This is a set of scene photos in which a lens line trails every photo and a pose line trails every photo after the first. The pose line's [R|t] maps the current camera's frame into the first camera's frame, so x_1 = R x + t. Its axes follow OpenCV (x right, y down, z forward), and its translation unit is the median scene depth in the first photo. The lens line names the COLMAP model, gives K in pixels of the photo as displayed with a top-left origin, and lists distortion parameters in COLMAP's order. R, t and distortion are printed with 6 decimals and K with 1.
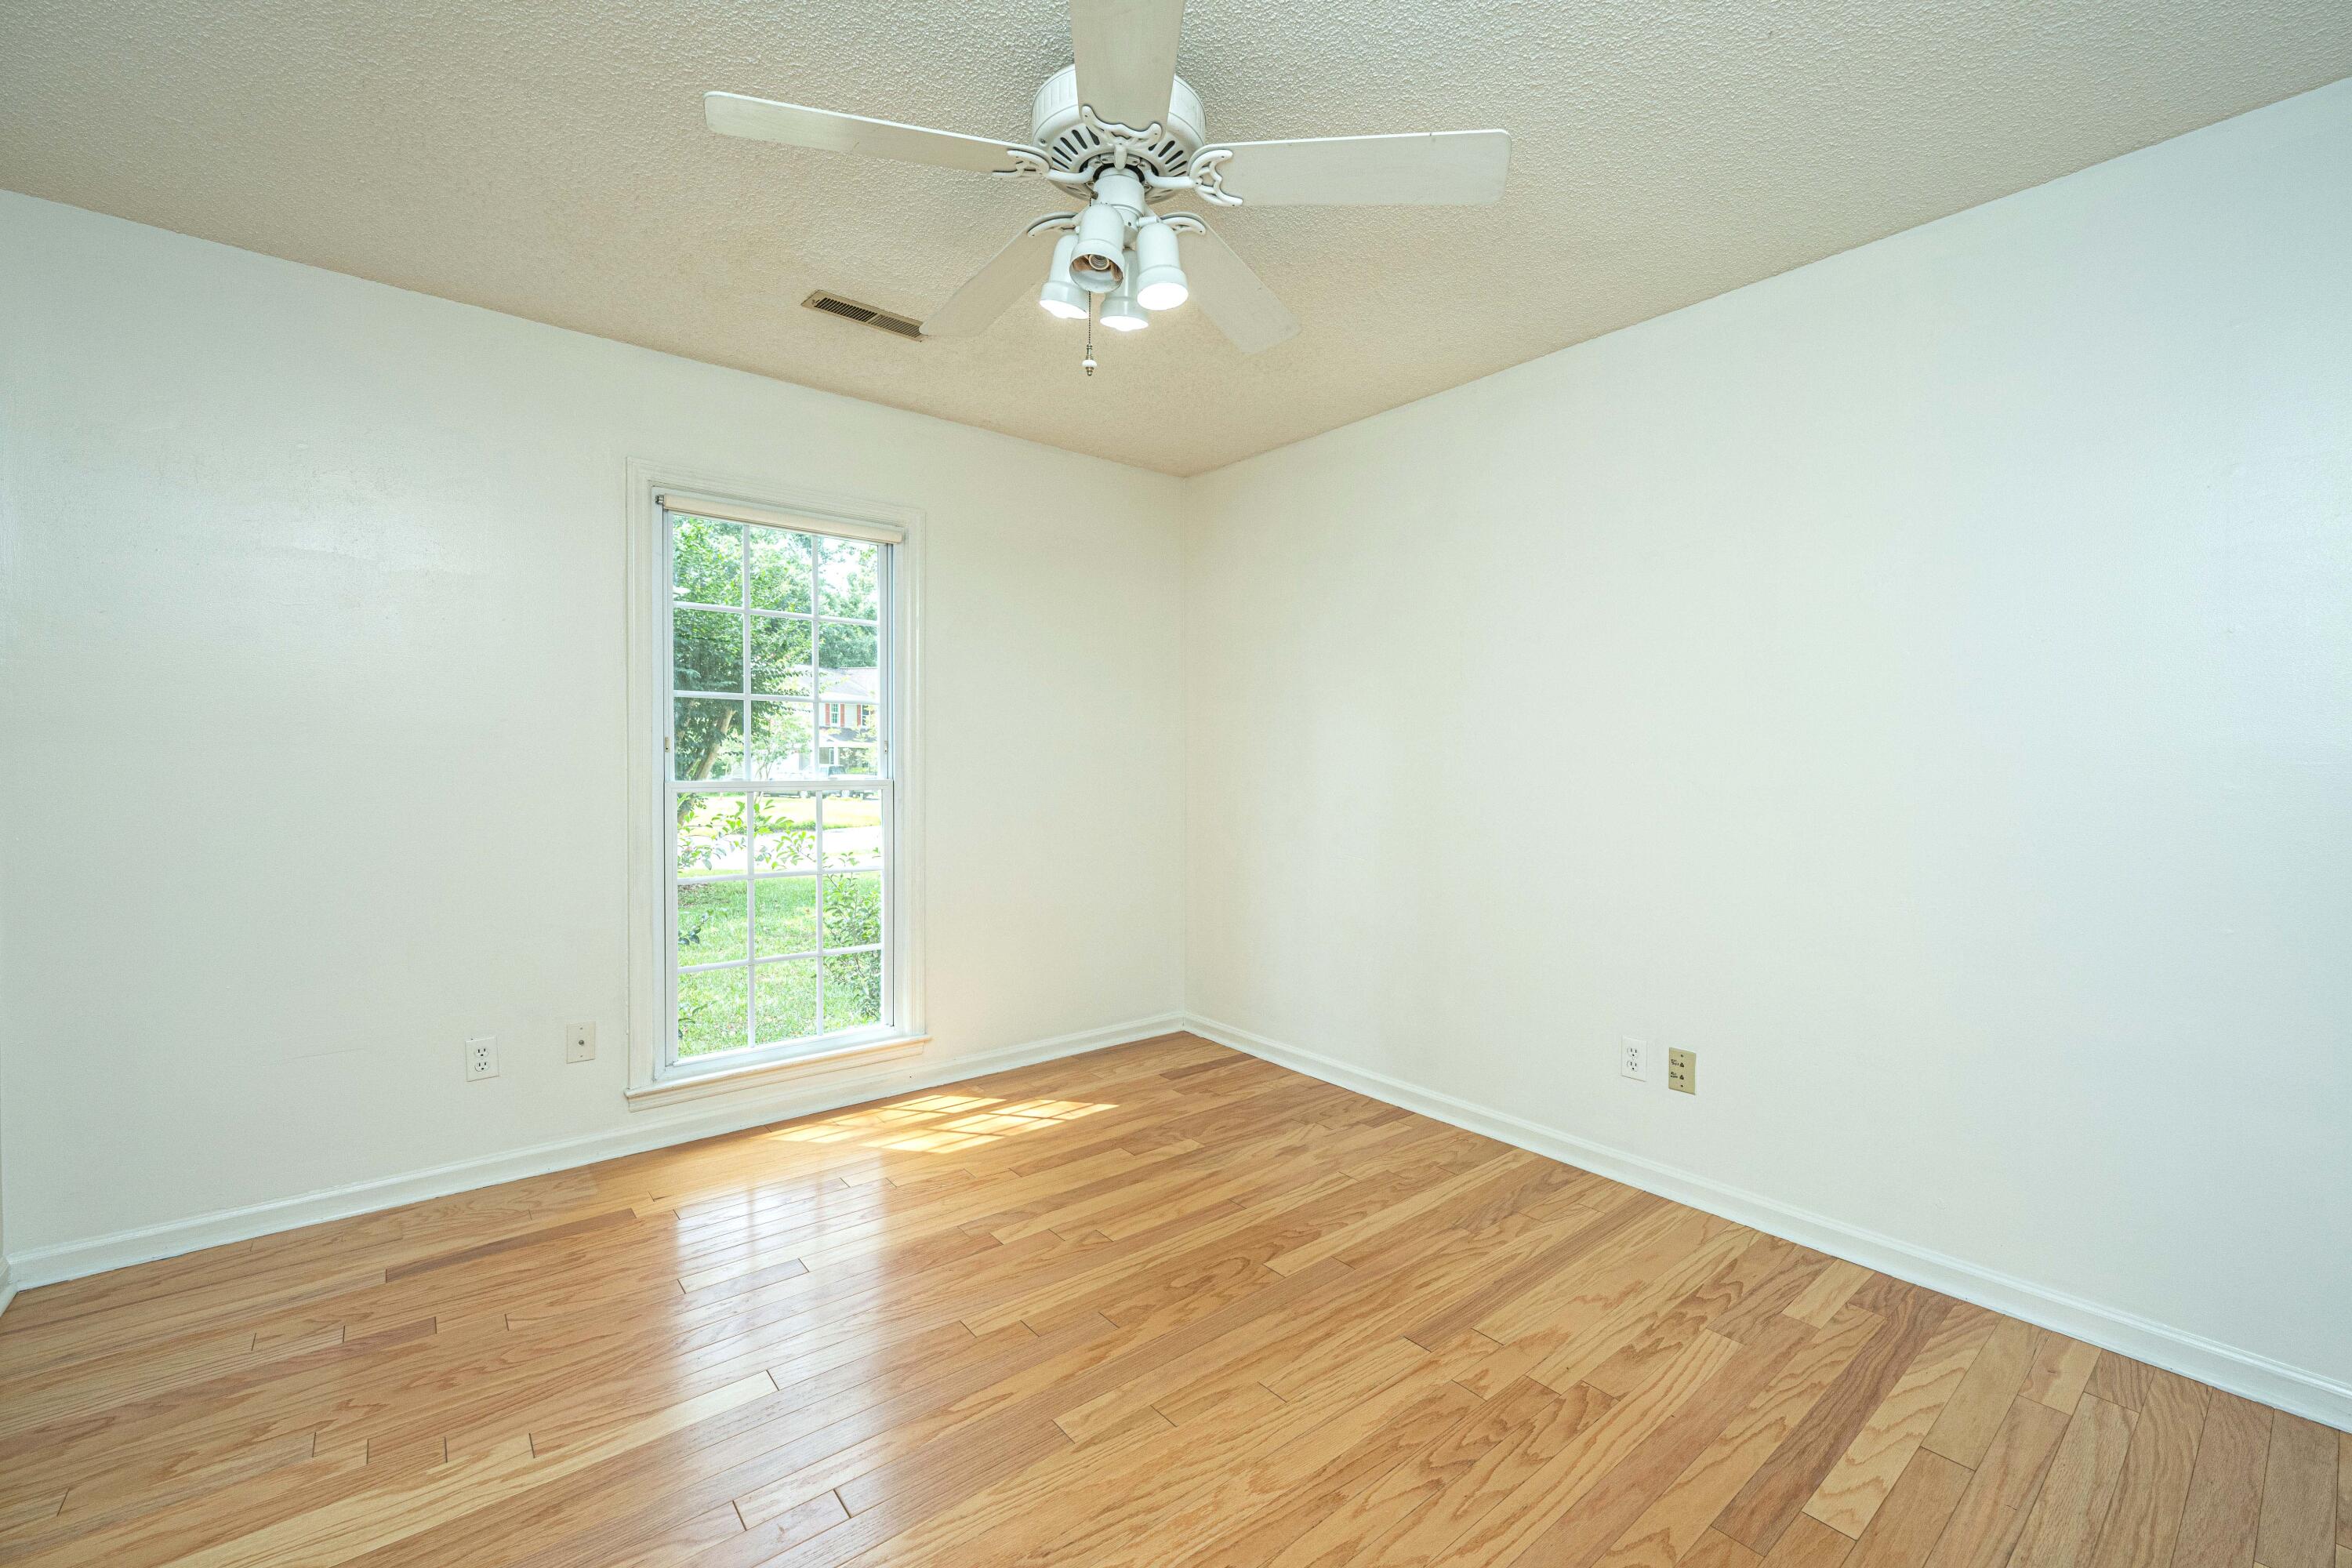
lens RADIAL K [[969.2, 0, 1175.6], [0, 969.2, 774.7], [0, 0, 1]] dist [0.000779, 0.000296]
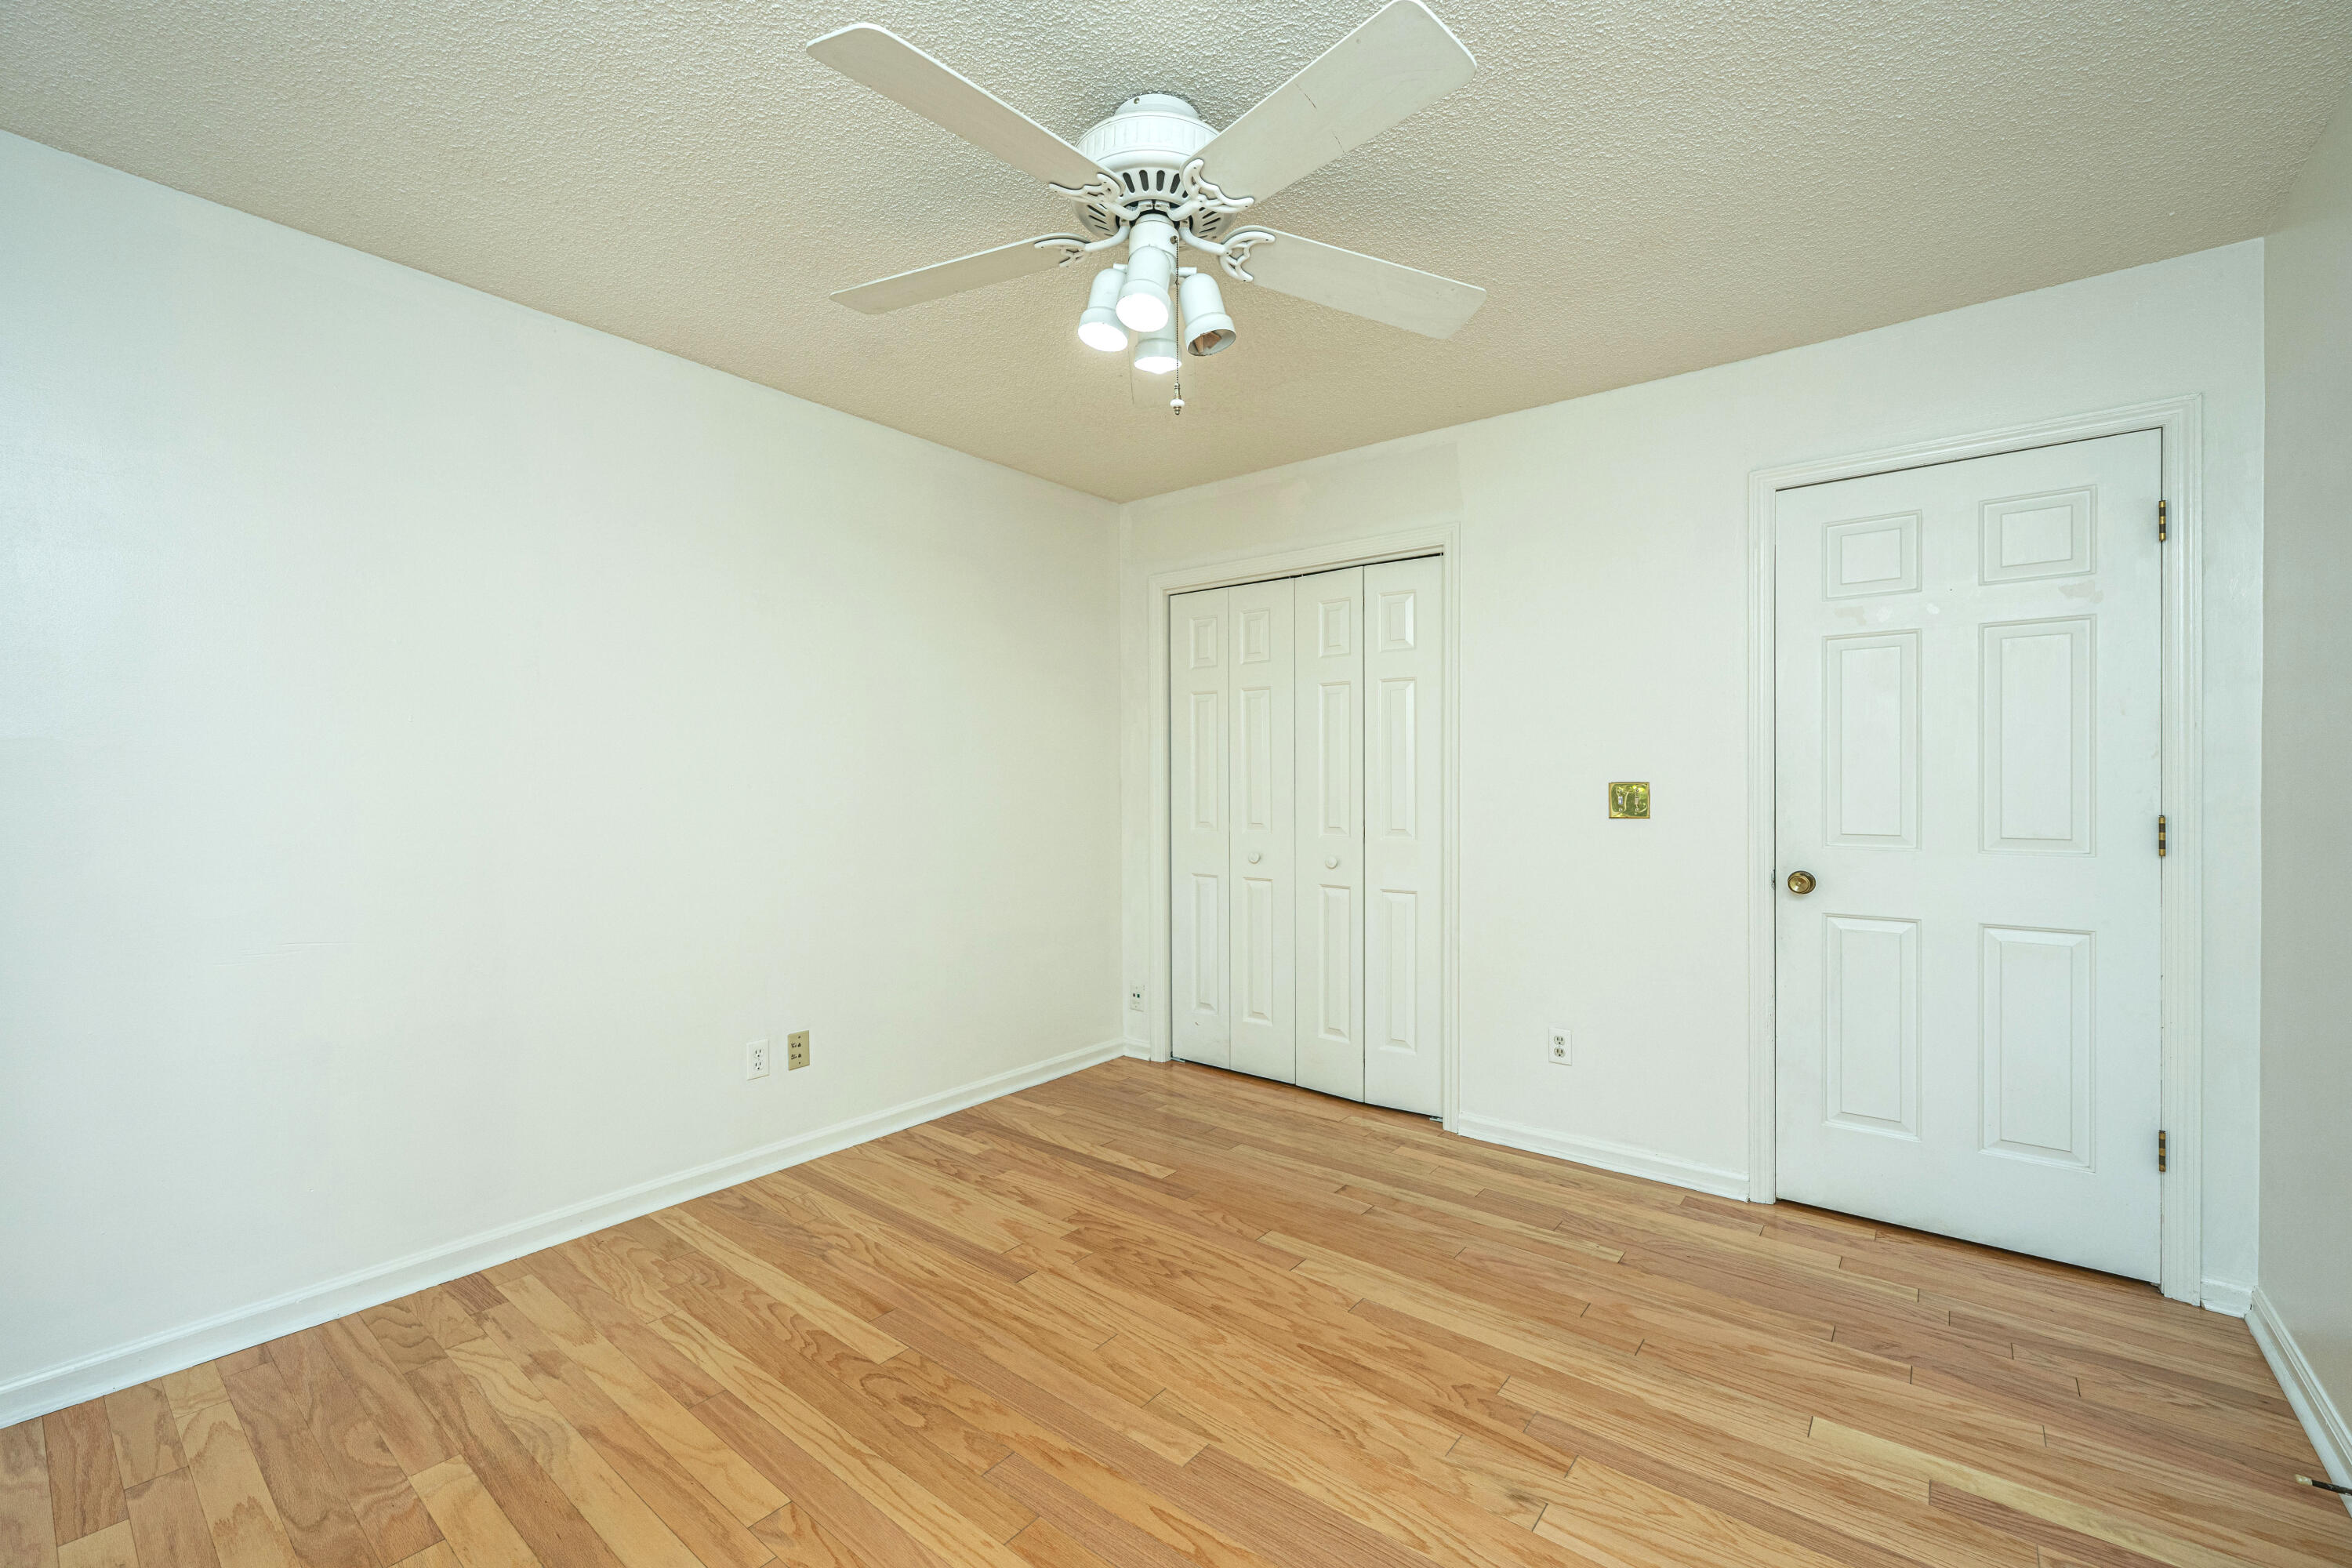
lens RADIAL K [[969.2, 0, 1176.8], [0, 969.2, 782.7], [0, 0, 1]] dist [0.000779, 0.000296]
pose [[-0.207461, -0.005936, 0.978225, -0.794870], [0.014429, 0.999854, 0.009127, -0.022852], [-0.978137, 0.016008, -0.207345, 0.884213]]
